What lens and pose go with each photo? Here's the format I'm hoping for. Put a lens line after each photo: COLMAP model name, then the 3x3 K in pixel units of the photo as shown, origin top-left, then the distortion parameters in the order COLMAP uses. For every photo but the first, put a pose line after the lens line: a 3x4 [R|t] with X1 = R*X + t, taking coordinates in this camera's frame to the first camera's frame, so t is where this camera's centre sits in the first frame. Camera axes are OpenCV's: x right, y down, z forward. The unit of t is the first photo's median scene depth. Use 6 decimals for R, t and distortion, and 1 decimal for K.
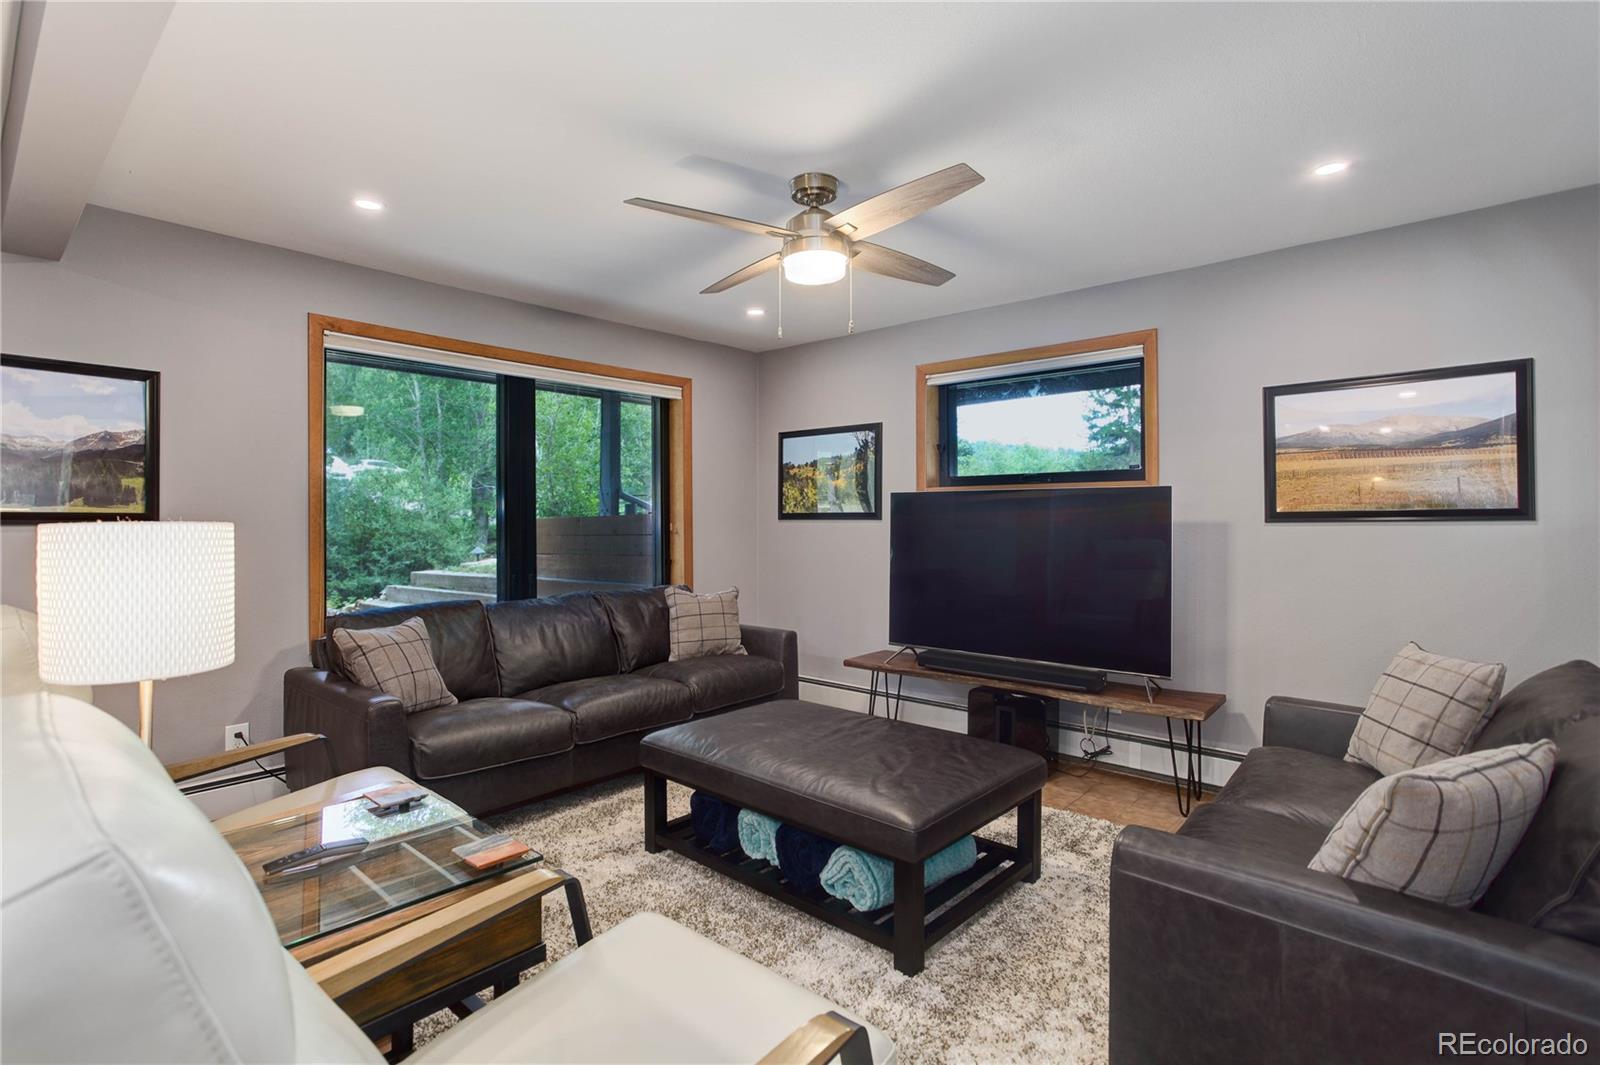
lens RADIAL K [[787.1, 0, 786.7], [0, 787.1, 519.5], [0, 0, 1]] dist [-0.054289, 0.036618]
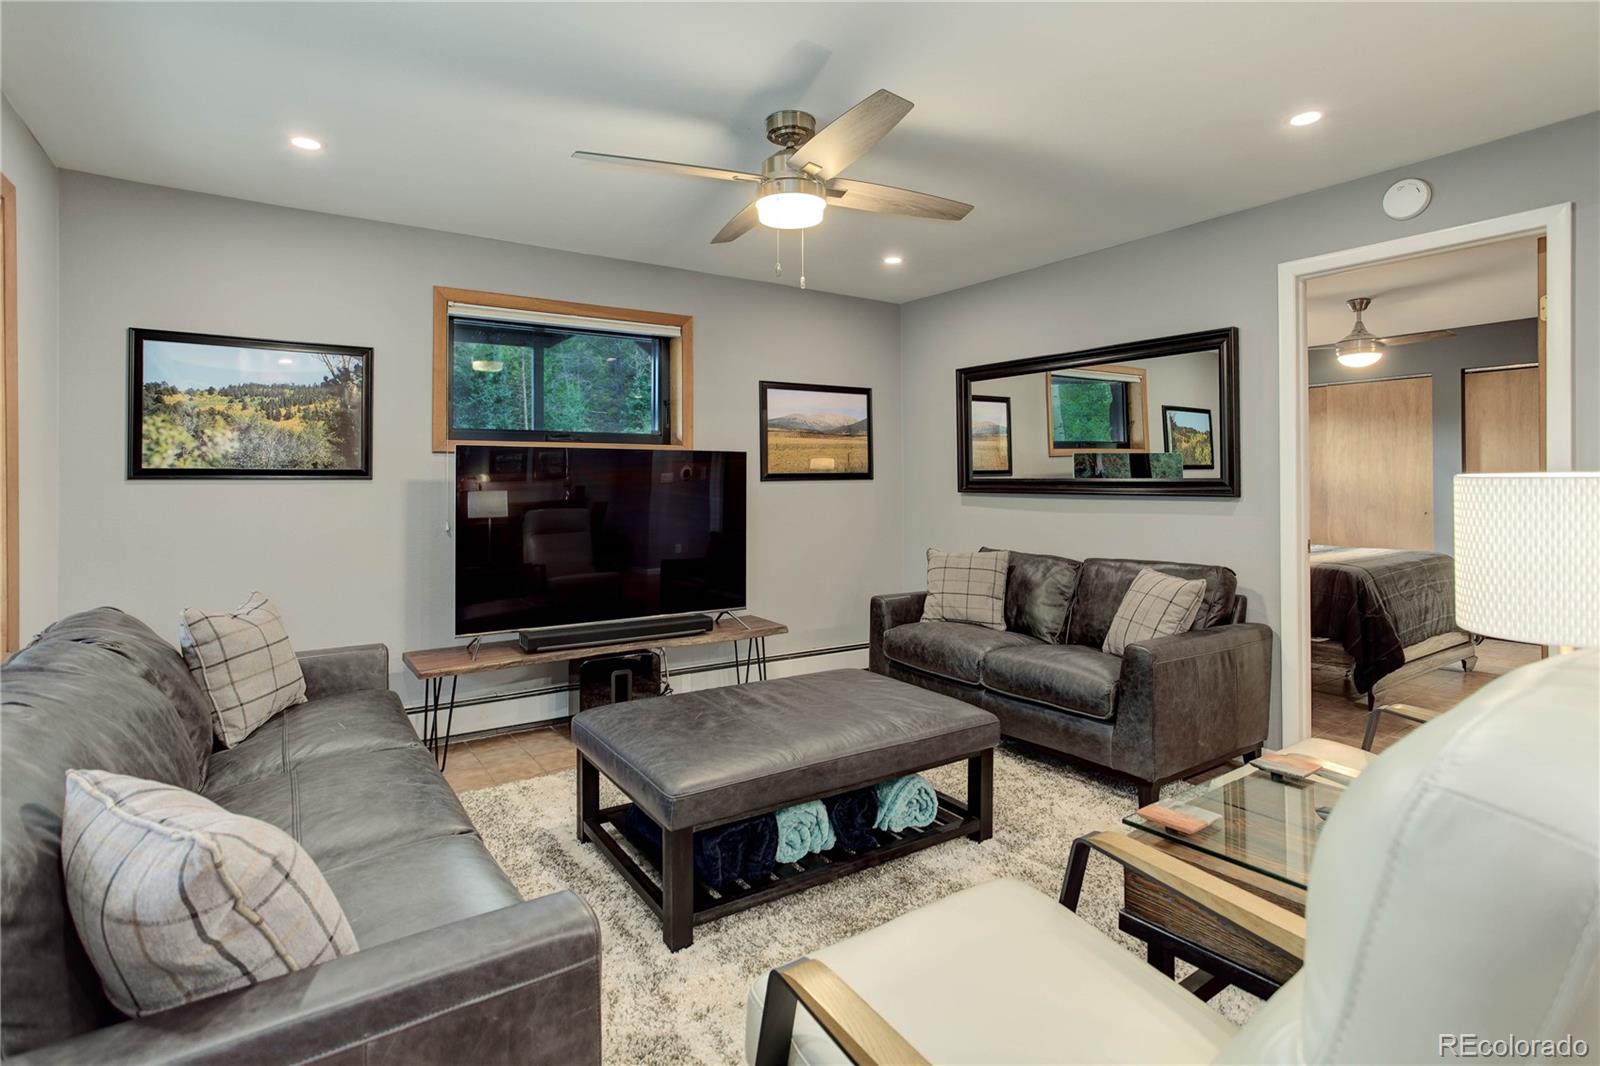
lens RADIAL K [[811.1, 0, 776.5], [0, 811.1, 479.7], [0, 0, 1]] dist [-0.060441, 0.040725]
pose [[0.229213, -0.001359, 0.973375, -0.754812], [-0.000827, 0.999998, 0.001591, -0.001205], [-0.973376, -0.001169, 0.229211, 0.654408]]
